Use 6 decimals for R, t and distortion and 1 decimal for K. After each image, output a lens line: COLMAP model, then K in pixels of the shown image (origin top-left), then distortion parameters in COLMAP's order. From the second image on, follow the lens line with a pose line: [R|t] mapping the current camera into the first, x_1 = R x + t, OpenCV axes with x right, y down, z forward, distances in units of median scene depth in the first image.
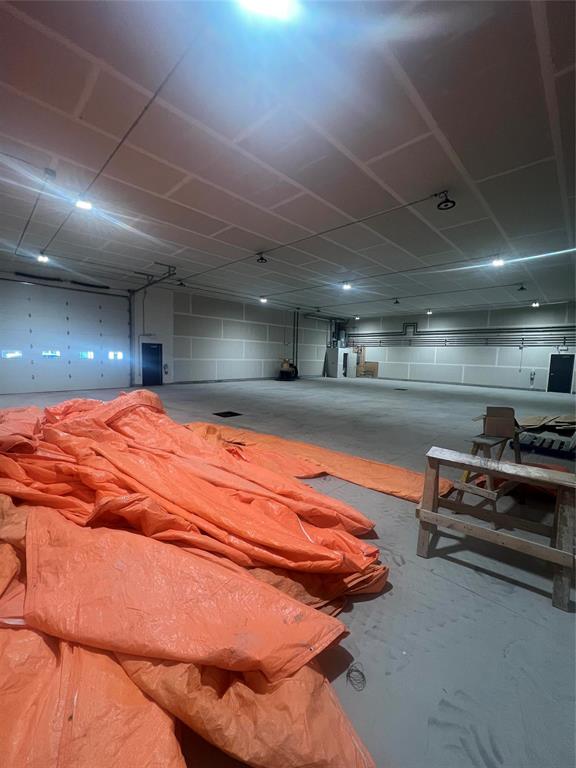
lens RADIAL K [[306.3, 0, 288.0], [0, 306.3, 384.0], [0, 0, 1]] dist [-0.000486, -0.000037]
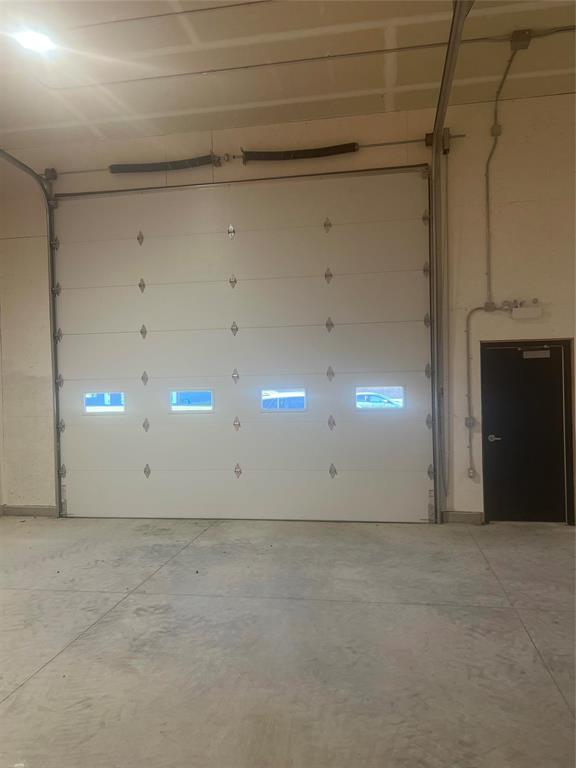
lens RADIAL K [[578.6, 0, 290.1], [0, 578.6, 392.1], [0, 0, 1]] dist [0.034102, -0.003881]
pose [[0.565414, -0.029504, -0.824279, -0.191040], [-0.039954, 0.997207, -0.063100, -0.061497], [0.823839, 0.068611, 0.562657, 0.640451]]
